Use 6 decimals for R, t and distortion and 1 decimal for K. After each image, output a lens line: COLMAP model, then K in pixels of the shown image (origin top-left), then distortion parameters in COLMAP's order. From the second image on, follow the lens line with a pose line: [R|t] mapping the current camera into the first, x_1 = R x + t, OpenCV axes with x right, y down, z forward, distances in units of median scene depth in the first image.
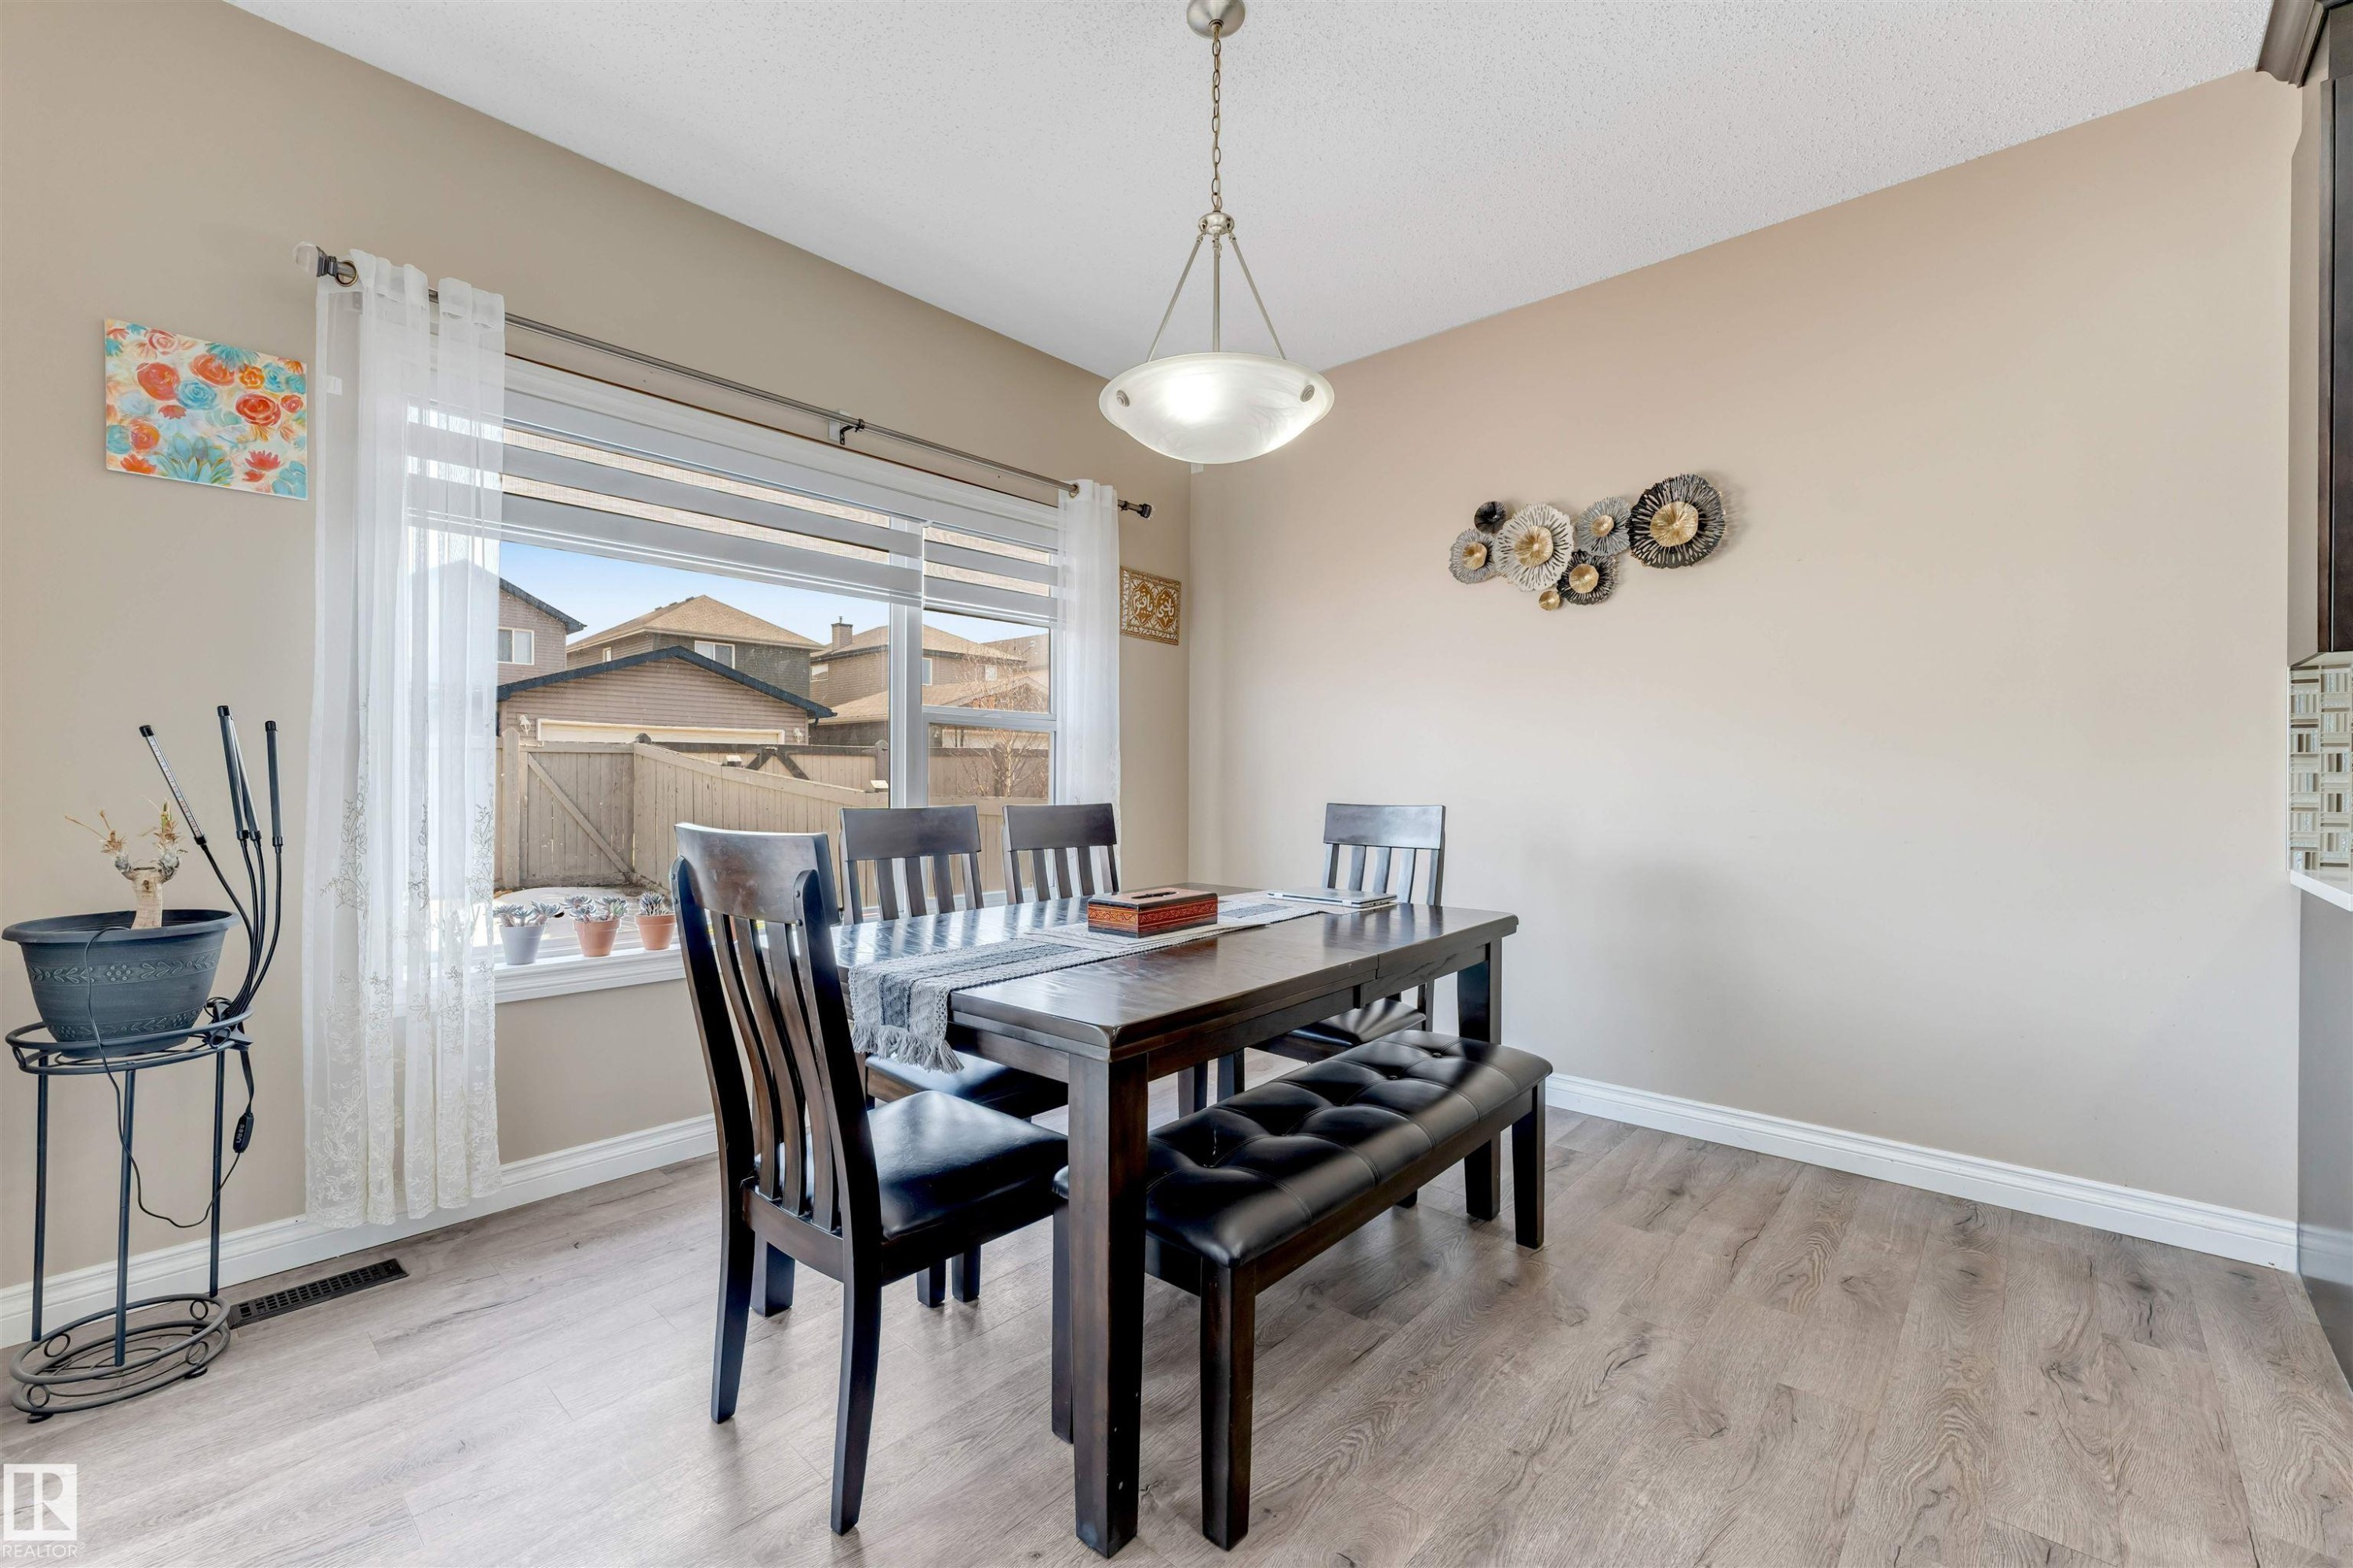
lens RADIAL K [[982.3, 0, 1167.9], [0, 982.3, 784.9], [0, 0, 1]] dist [-0.007693, 0.001723]
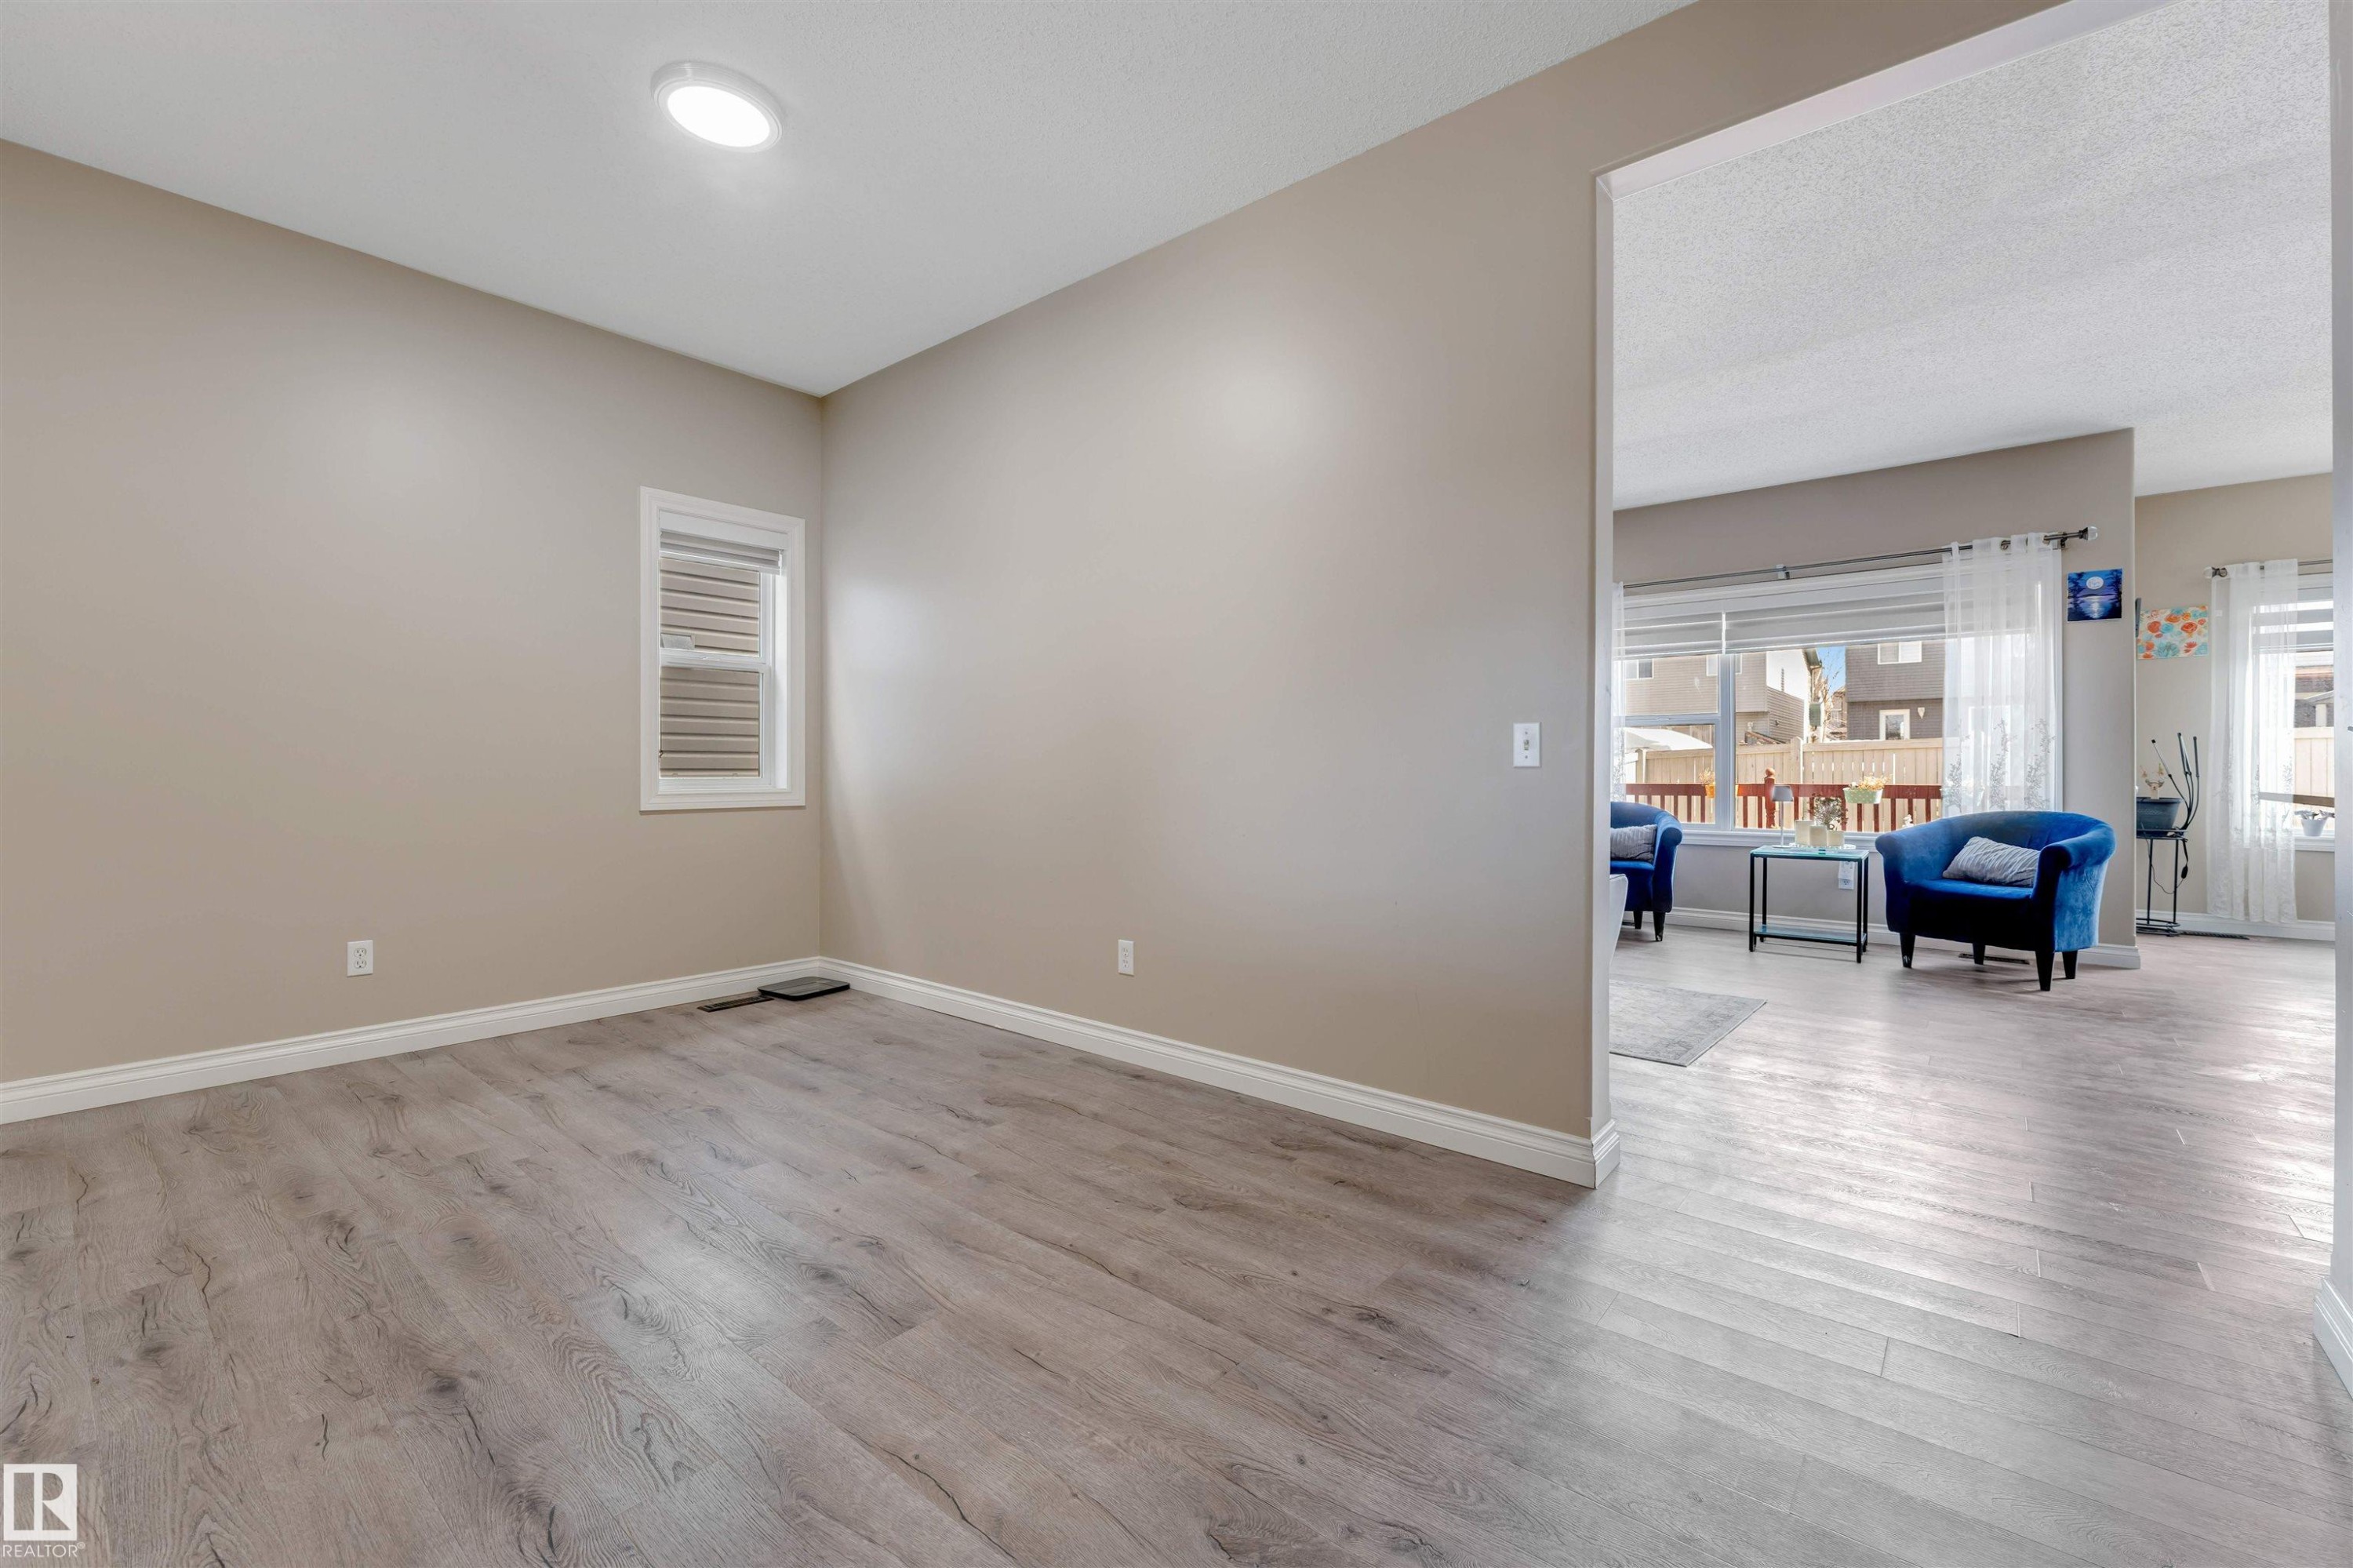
lens RADIAL K [[982.3, 0, 1143.4], [0, 982.3, 769.7], [0, 0, 1]] dist [-0.007693, 0.001723]
pose [[0.021834, -0.004095, -0.999753, 1.631991], [-0.005316, 0.999977, -0.004212, 0.054626], [0.999747, 0.005407, 0.021812, -1.864667]]
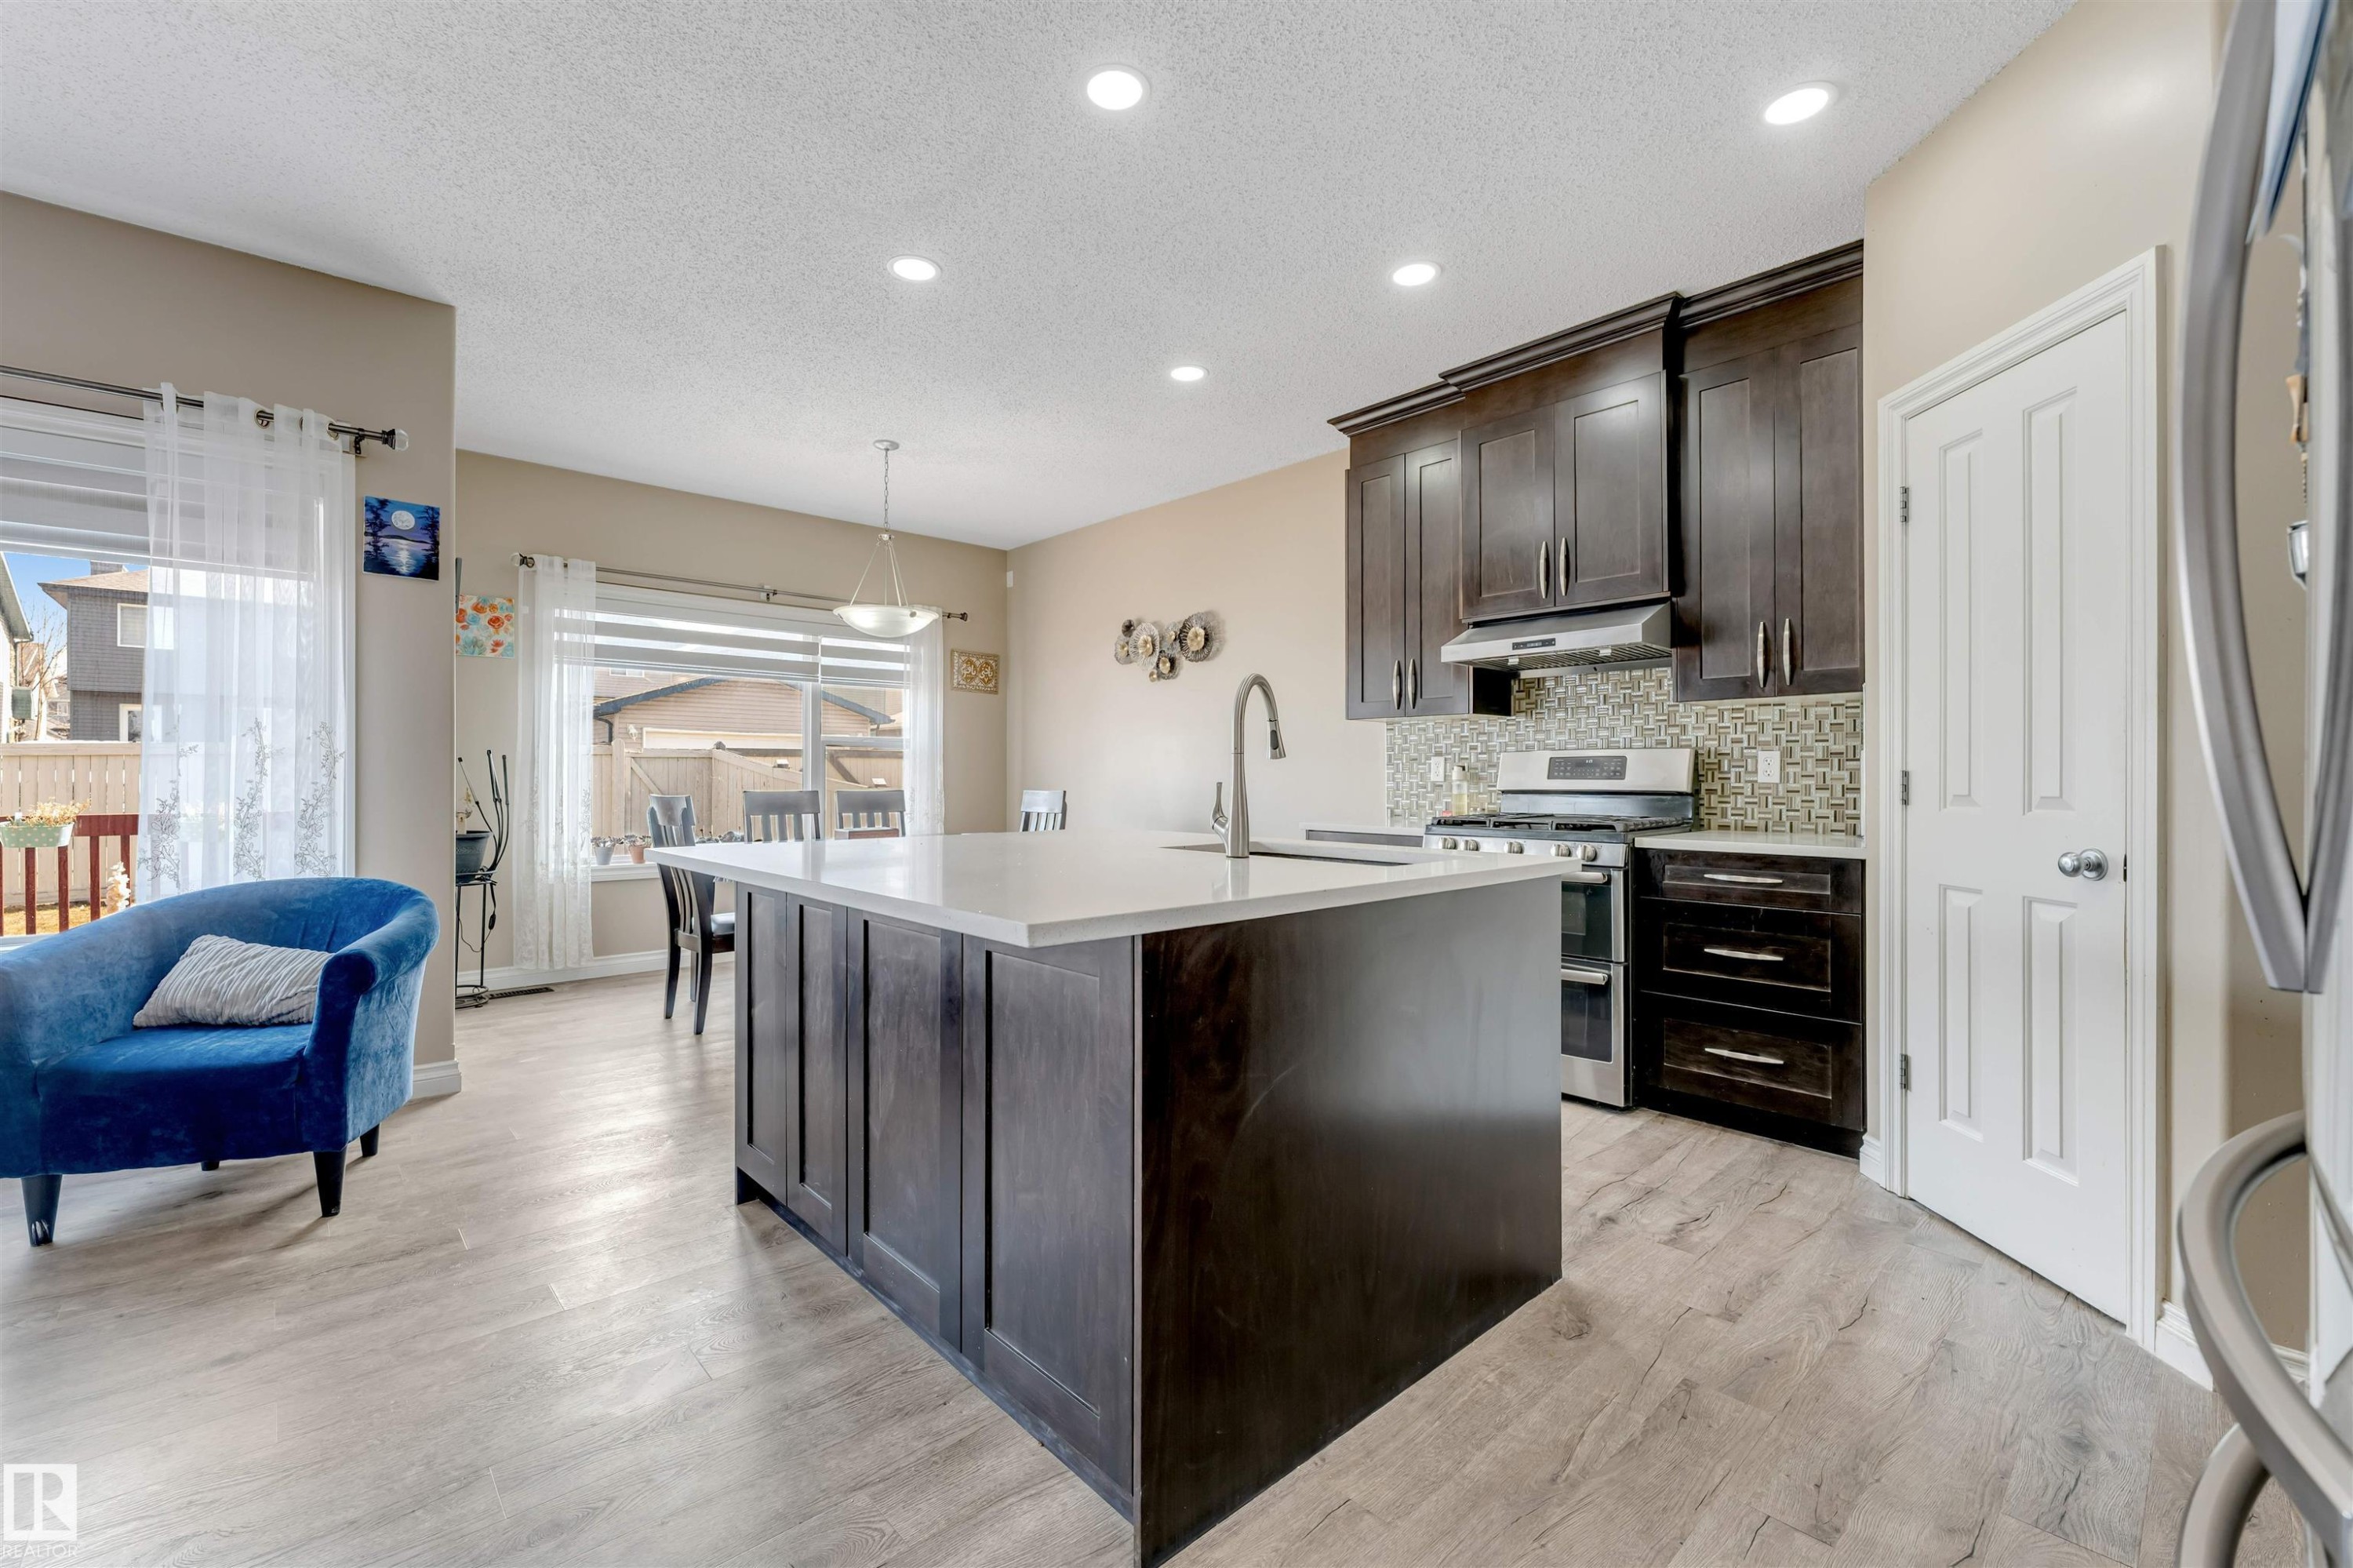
lens RADIAL K [[982.3, 0, 1167.2], [0, 982.3, 775.3], [0, 0, 1]] dist [-0.007693, 0.001723]
pose [[0.995982, -0.002367, -0.089526, 0.786740], [0.001745, 0.999974, -0.007021, 0.005573], [0.089540, 0.006836, 0.995960, -1.061659]]
